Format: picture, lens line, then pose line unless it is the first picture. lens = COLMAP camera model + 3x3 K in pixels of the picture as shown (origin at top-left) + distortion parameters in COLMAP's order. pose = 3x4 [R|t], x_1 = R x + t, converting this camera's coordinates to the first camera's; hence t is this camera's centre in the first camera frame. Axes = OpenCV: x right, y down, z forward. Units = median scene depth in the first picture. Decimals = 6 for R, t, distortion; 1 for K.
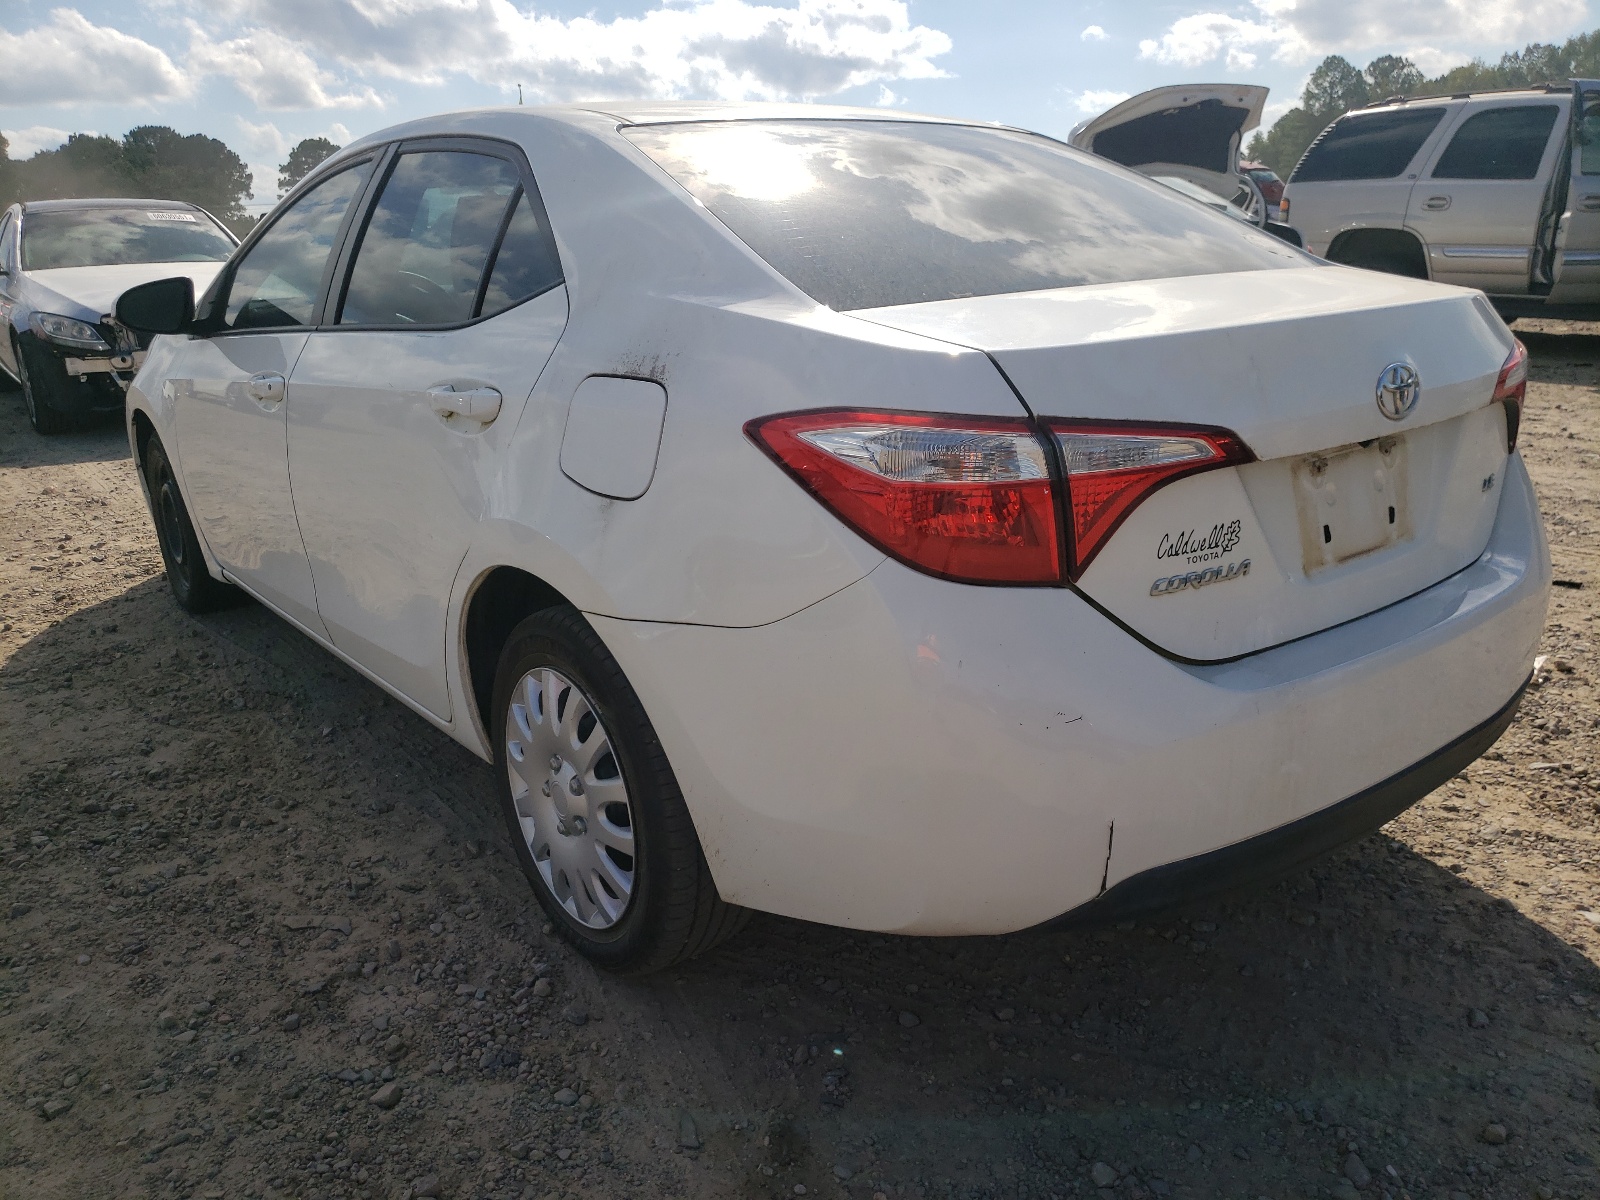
lens RADIAL K [[1491.1, 0, 800.0], [0, 1491.1, 600.0], [0, 0, 1]] dist [0.009091, 0.013306]
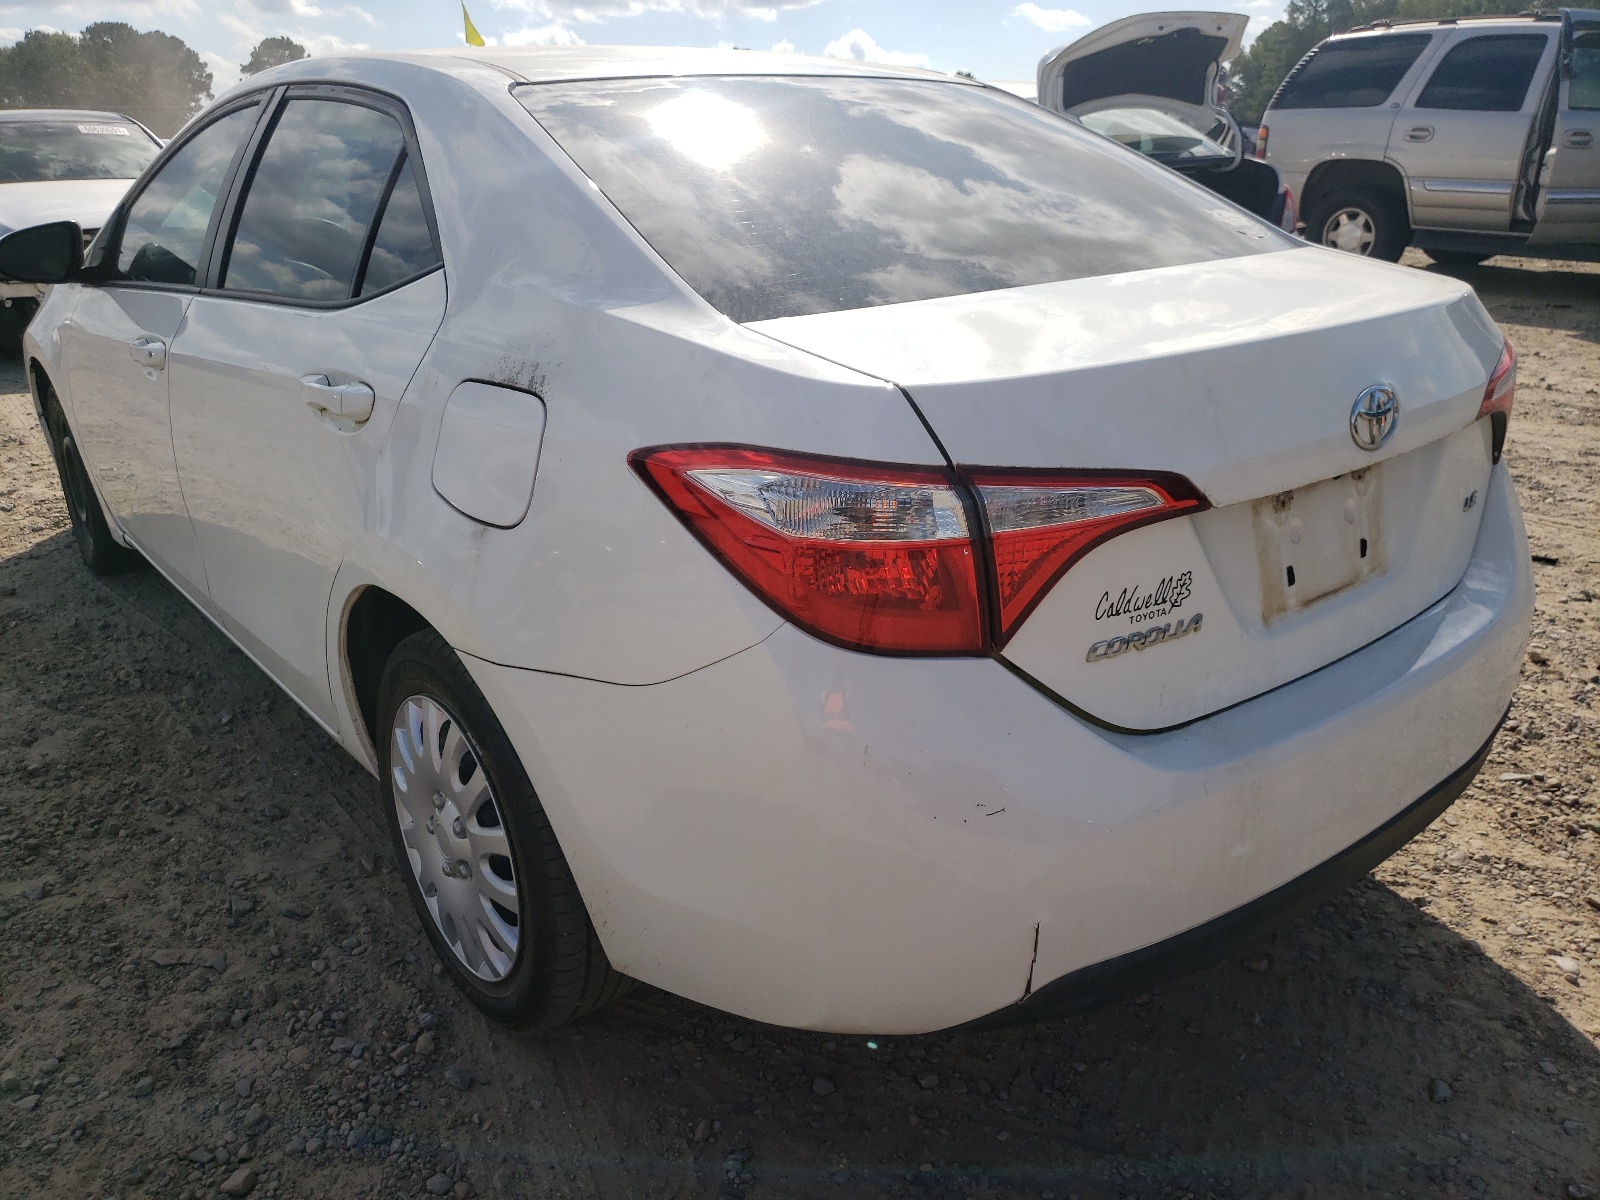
lens RADIAL K [[1491.1, 0, 800.0], [0, 1491.1, 600.0], [0, 0, 1]] dist [0.009091, 0.013306]
pose [[0.999790, 0.007894, 0.018938, 0.034517], [-0.008943, 0.998392, 0.055982, -0.060405], [-0.018465, -0.056140, 0.998252, 0.091265]]
